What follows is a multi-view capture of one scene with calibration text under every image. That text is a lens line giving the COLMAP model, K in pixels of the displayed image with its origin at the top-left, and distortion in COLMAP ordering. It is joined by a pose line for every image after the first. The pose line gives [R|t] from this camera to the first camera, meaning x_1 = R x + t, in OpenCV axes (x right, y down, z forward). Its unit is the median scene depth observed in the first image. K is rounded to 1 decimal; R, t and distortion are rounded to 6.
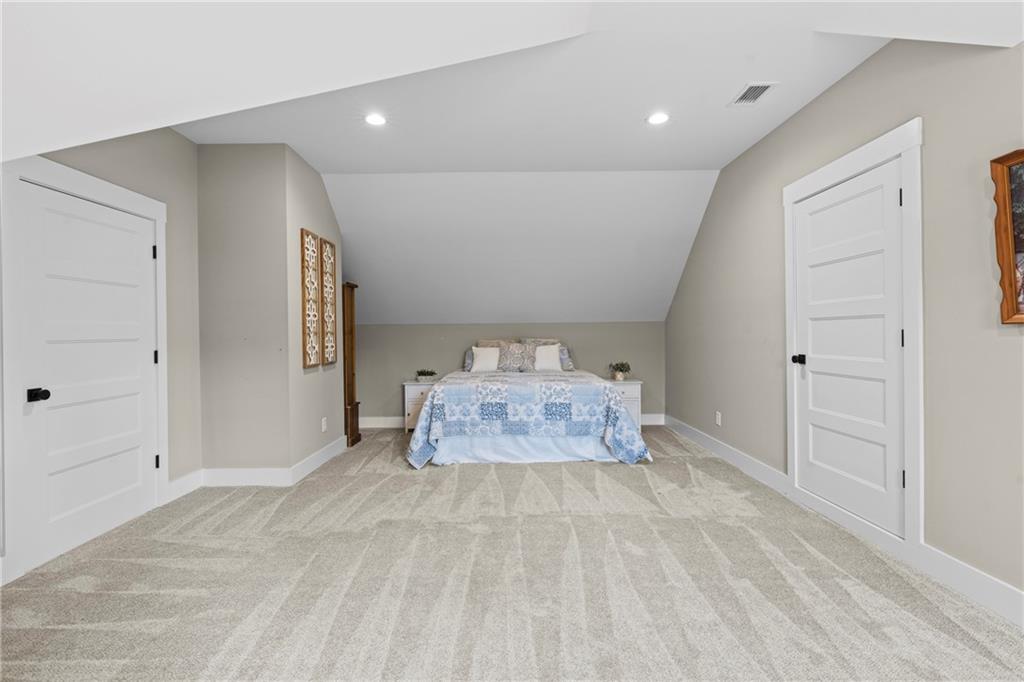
lens RADIAL K [[462.9, 0, 509.4], [0, 462.9, 339.8], [0, 0, 1]] dist [-0.002911, -0.000138]
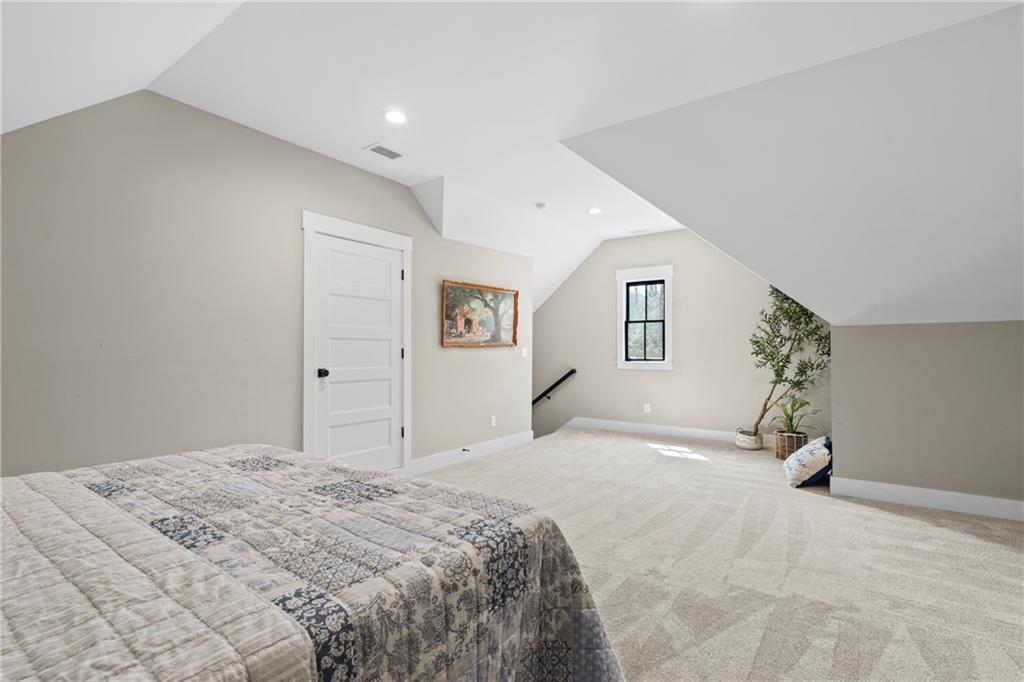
lens RADIAL K [[483.6, 0, 493.1], [0, 483.6, 347.8], [0, 0, 1]] dist [-0.002688, -0.000215]
pose [[-0.784199, 0.020365, 0.620175, -0.330733], [0.018006, 0.999787, -0.010062, 0.000449], [-0.620248, 0.003276, -0.784399, 1.275937]]
